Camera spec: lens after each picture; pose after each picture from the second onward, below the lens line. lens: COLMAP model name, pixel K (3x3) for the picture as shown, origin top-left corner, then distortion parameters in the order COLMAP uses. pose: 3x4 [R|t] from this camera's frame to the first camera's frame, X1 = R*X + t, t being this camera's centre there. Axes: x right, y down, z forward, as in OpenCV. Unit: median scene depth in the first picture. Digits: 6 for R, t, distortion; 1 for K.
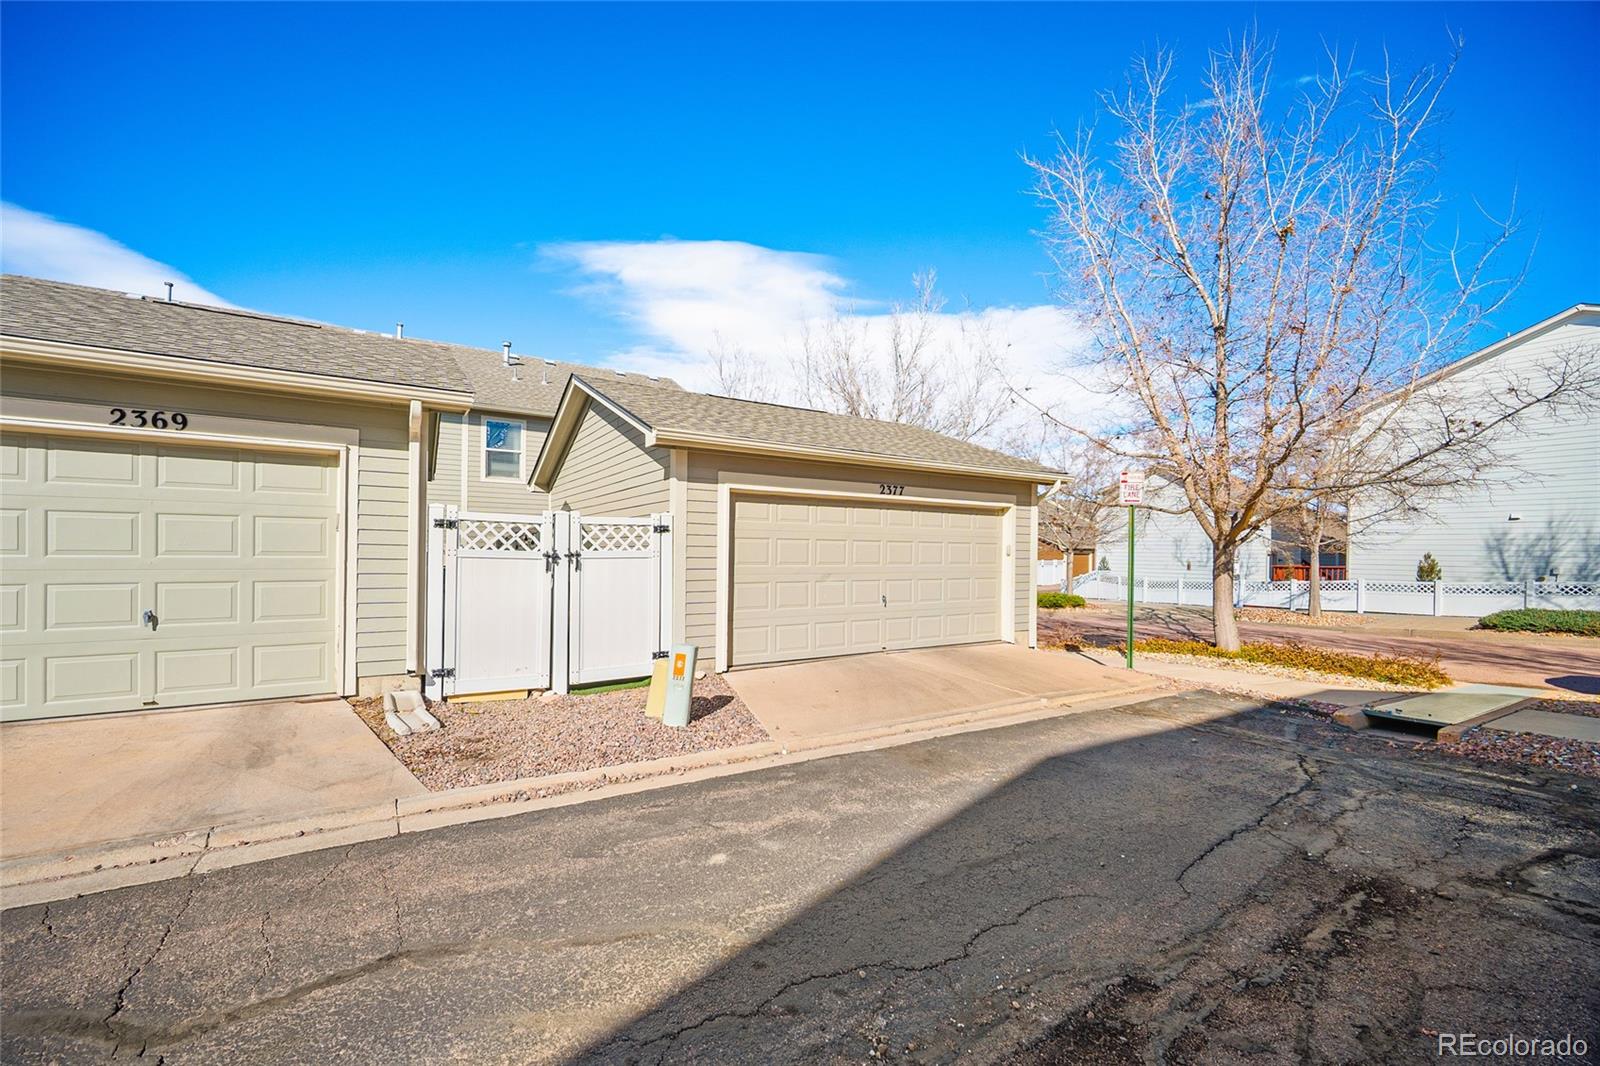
lens RADIAL K [[638.8, 0, 788.1], [0, 638.8, 547.6], [0, 0, 1]] dist [0.000874, -0.000073]
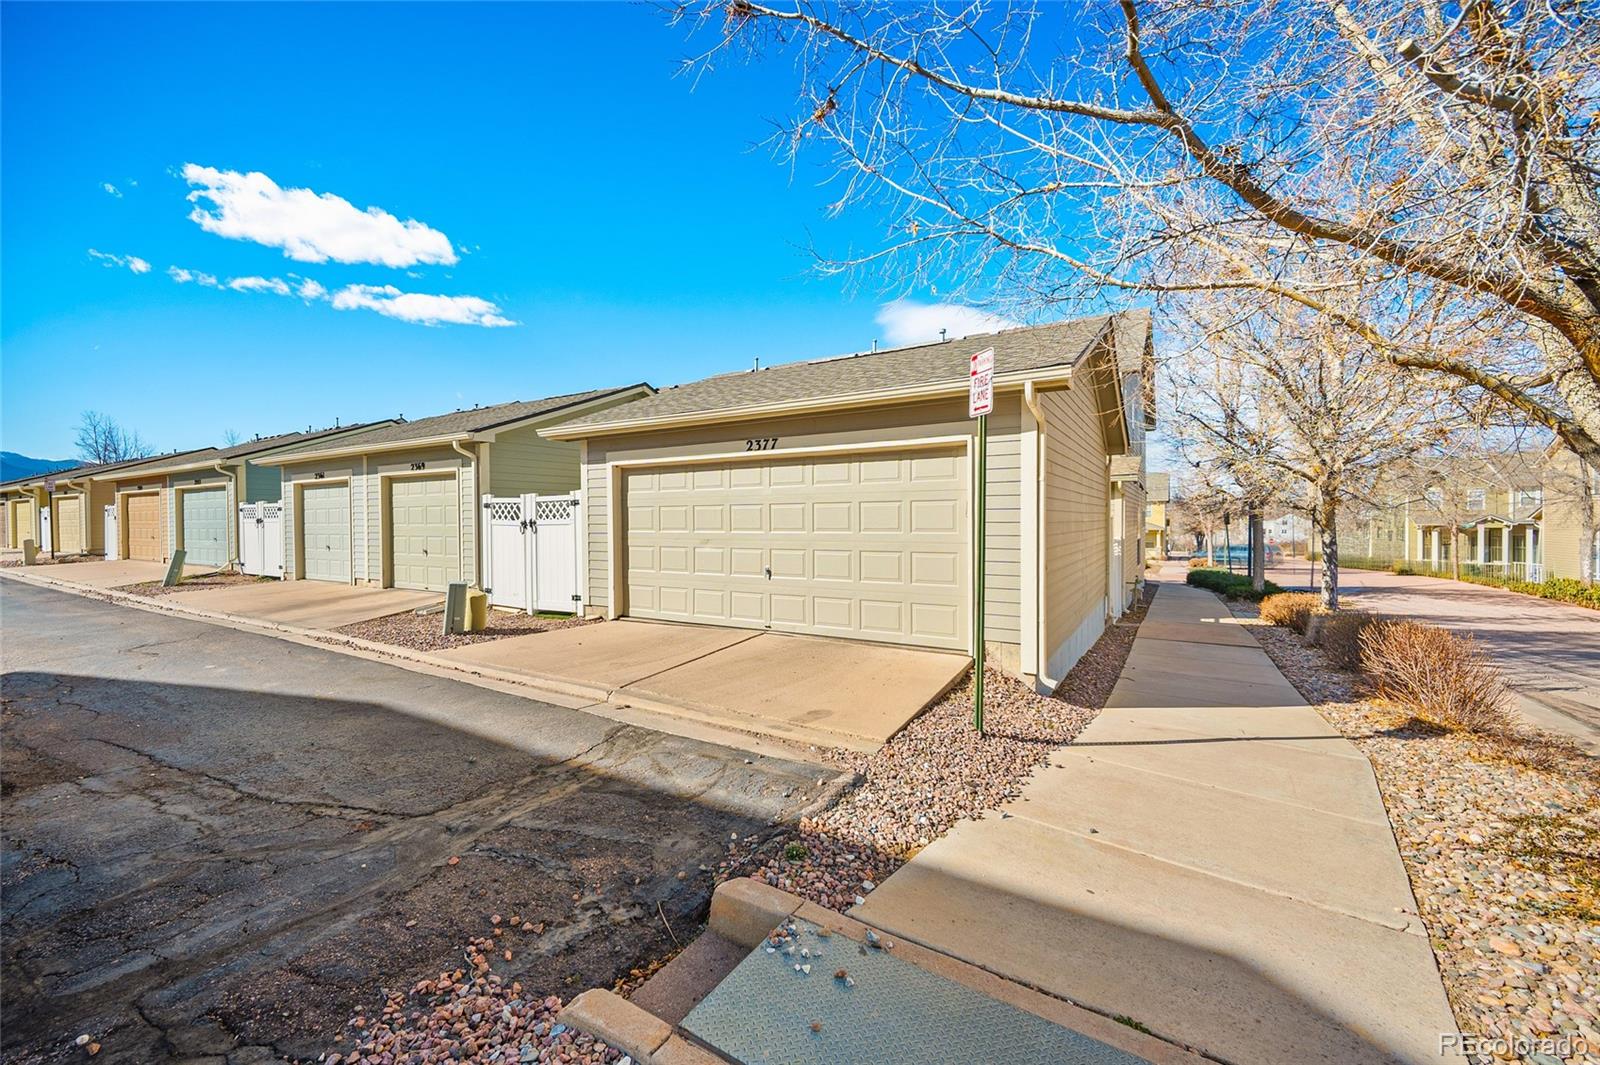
lens RADIAL K [[638.8, 0, 788.7], [0, 638.8, 531.2], [0, 0, 1]] dist [0.000874, -0.000073]
pose [[0.447671, -0.000689, -0.894198, 1.280138], [0.013207, 0.999896, 0.005841, 0.029973], [0.894101, -0.014425, 0.447633, 0.869415]]
